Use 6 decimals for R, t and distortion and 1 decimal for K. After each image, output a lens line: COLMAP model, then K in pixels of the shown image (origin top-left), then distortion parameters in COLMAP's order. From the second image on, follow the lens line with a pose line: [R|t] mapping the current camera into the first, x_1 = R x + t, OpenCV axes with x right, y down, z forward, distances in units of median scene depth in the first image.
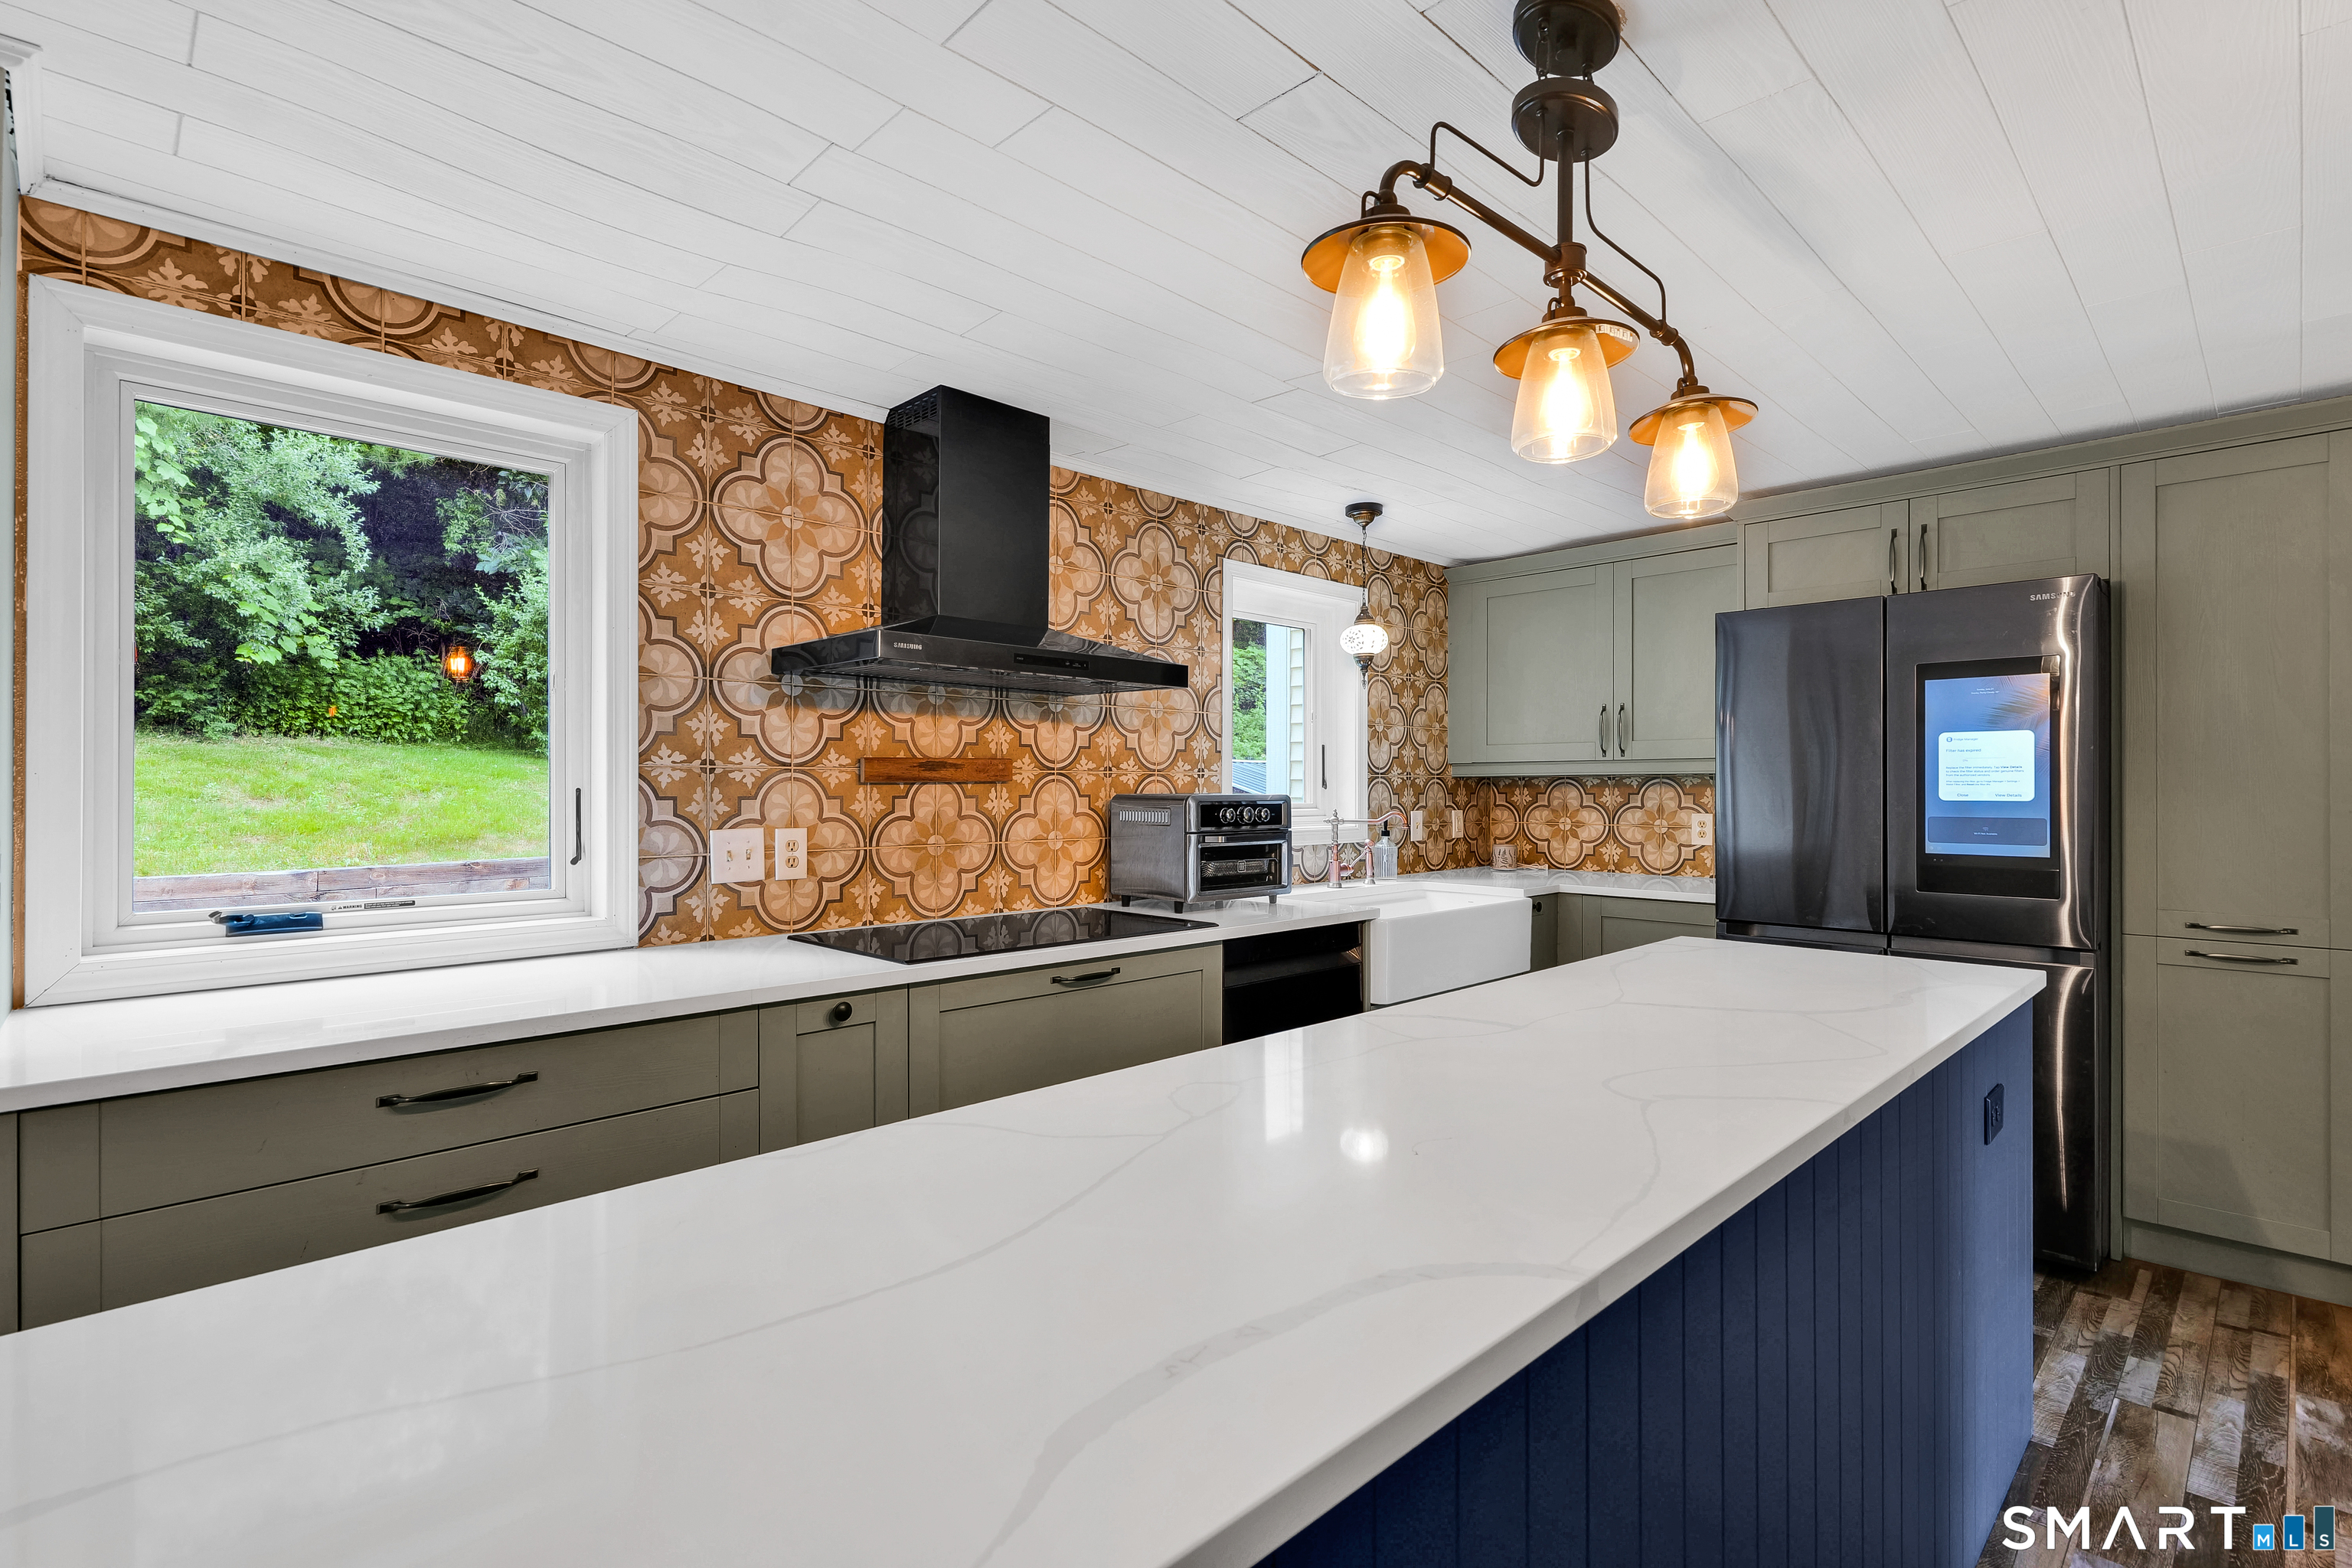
lens RADIAL K [[1103.5, 0, 1178.5], [0, 1103.5, 787.2], [0, 0, 1]] dist [-0.000929, 0.001361]
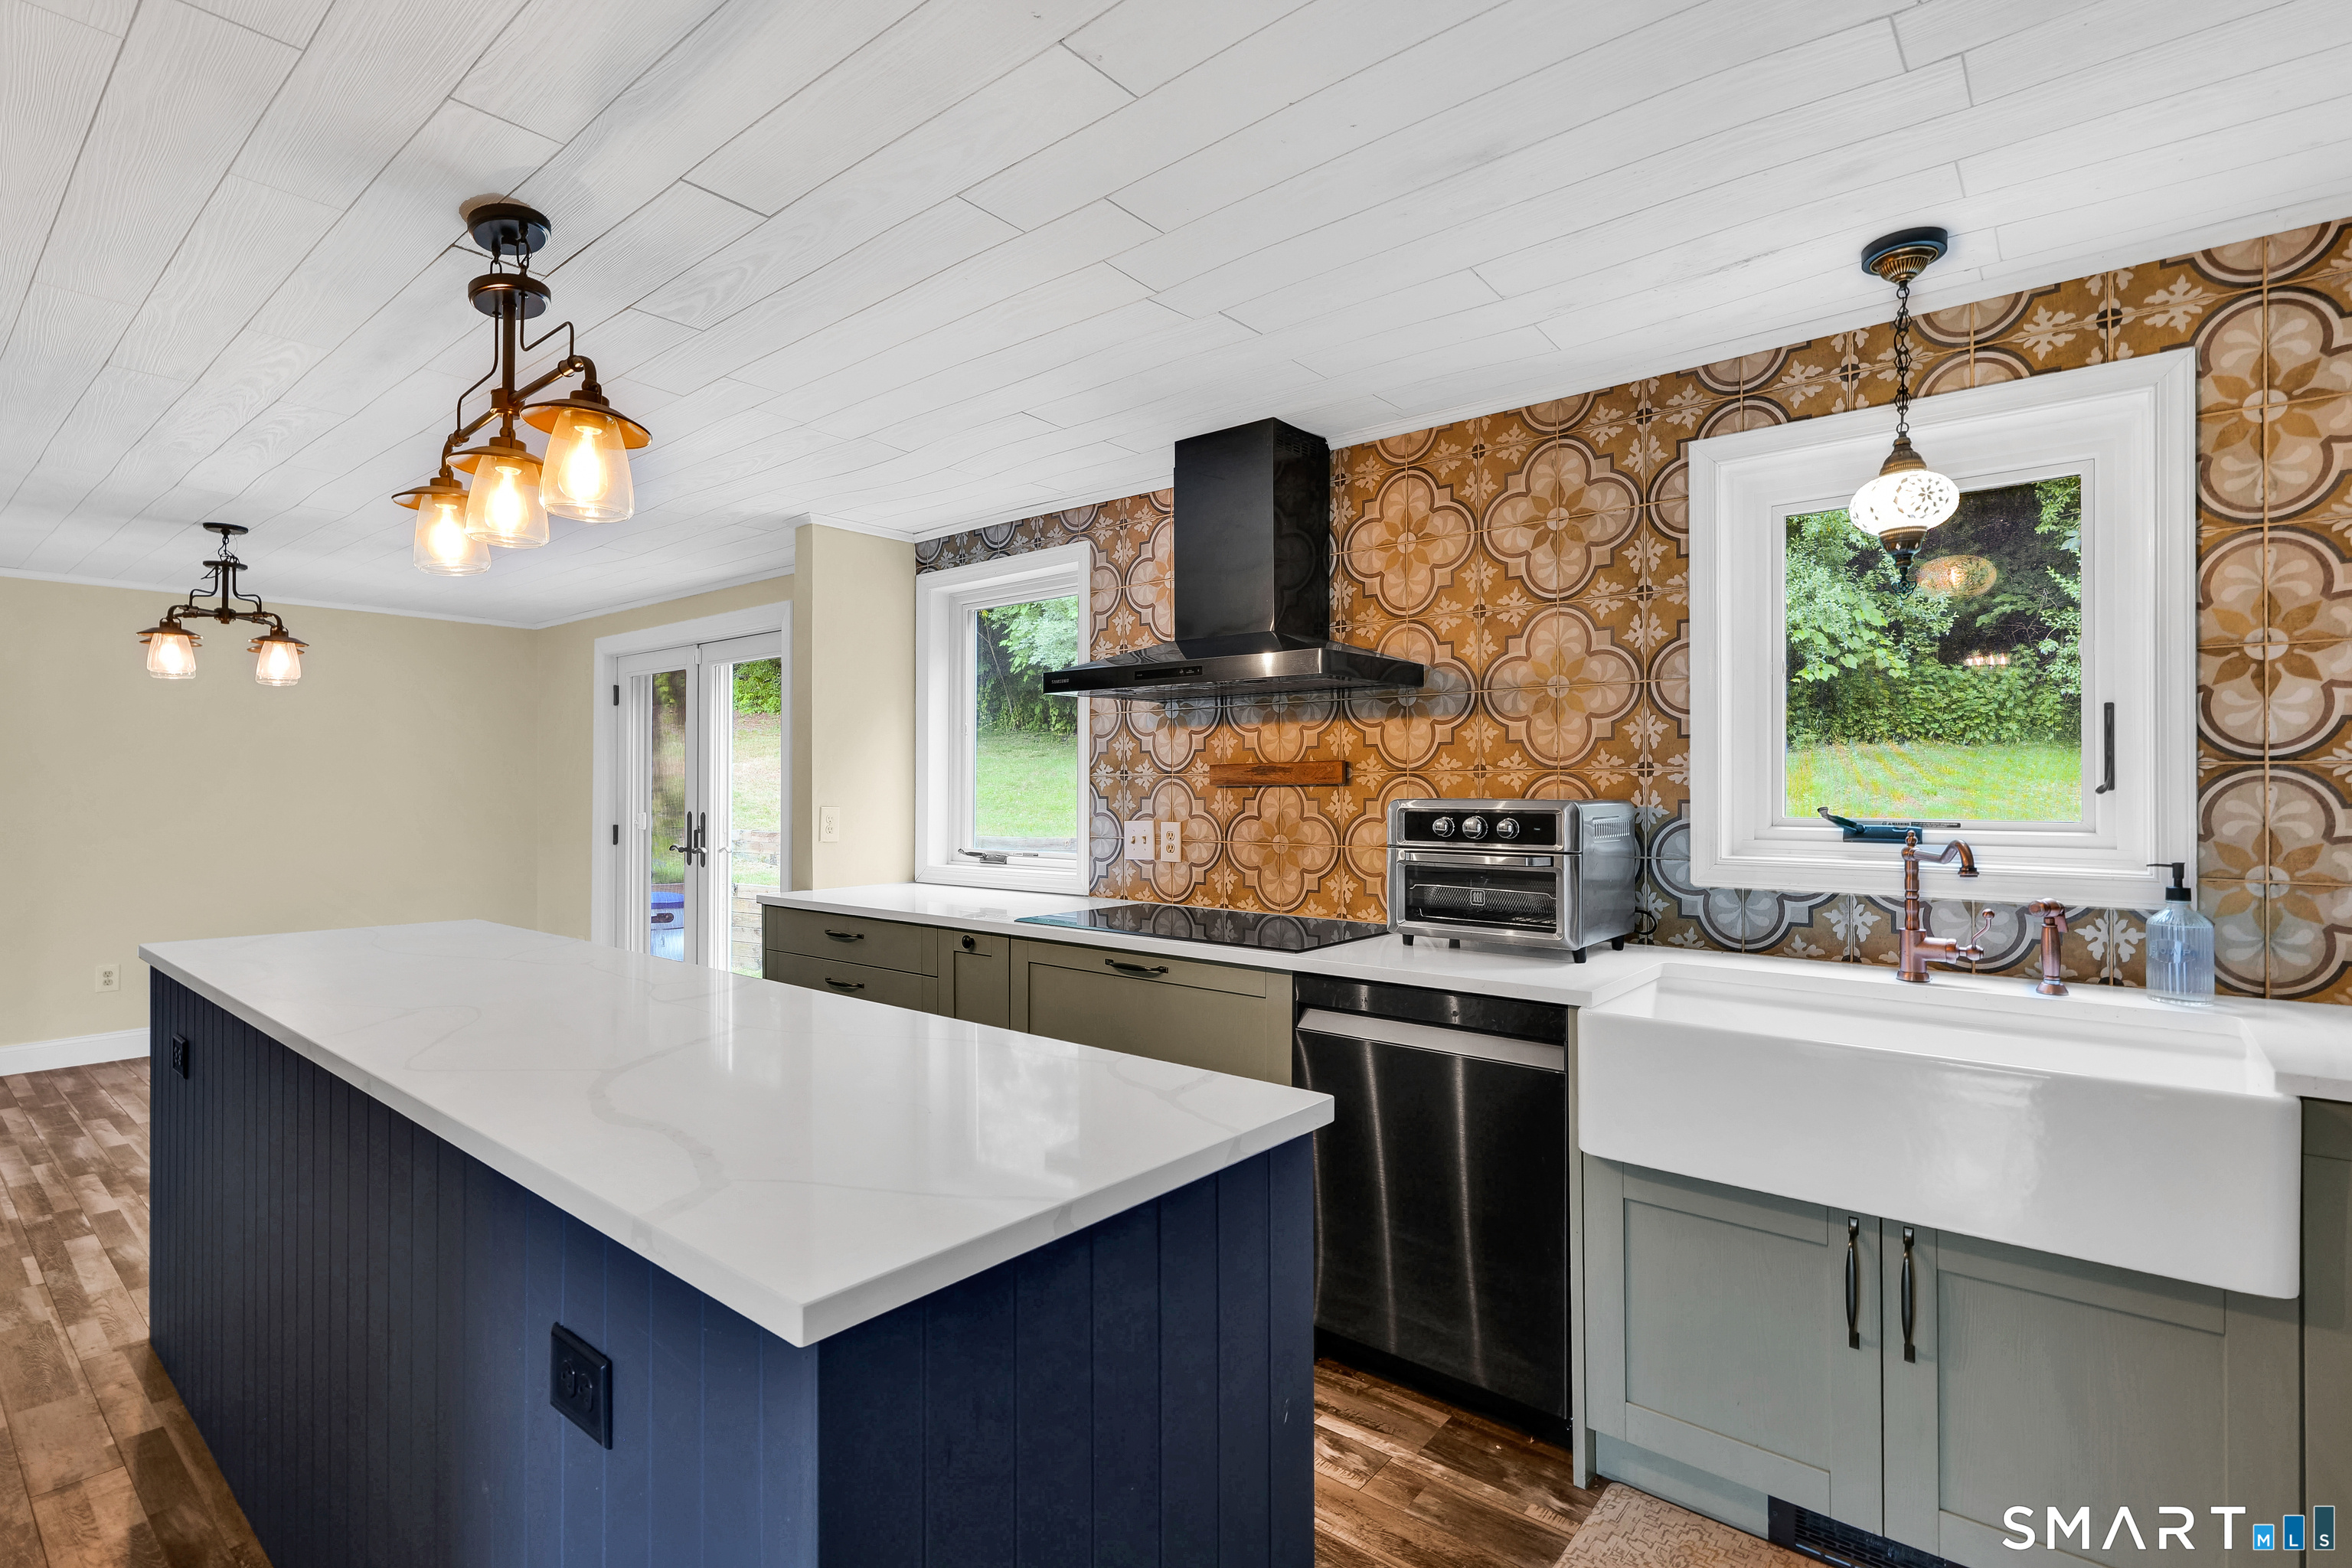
lens RADIAL K [[1103.5, 0, 1187.9], [0, 1103.5, 789.8], [0, 0, 1]] dist [-0.000929, 0.001361]
pose [[0.106750, -0.000005, -0.994286, 0.798572], [0.000909, 1.000000, 0.000092, -0.000365], [0.994285, -0.000914, 0.106750, 0.759509]]
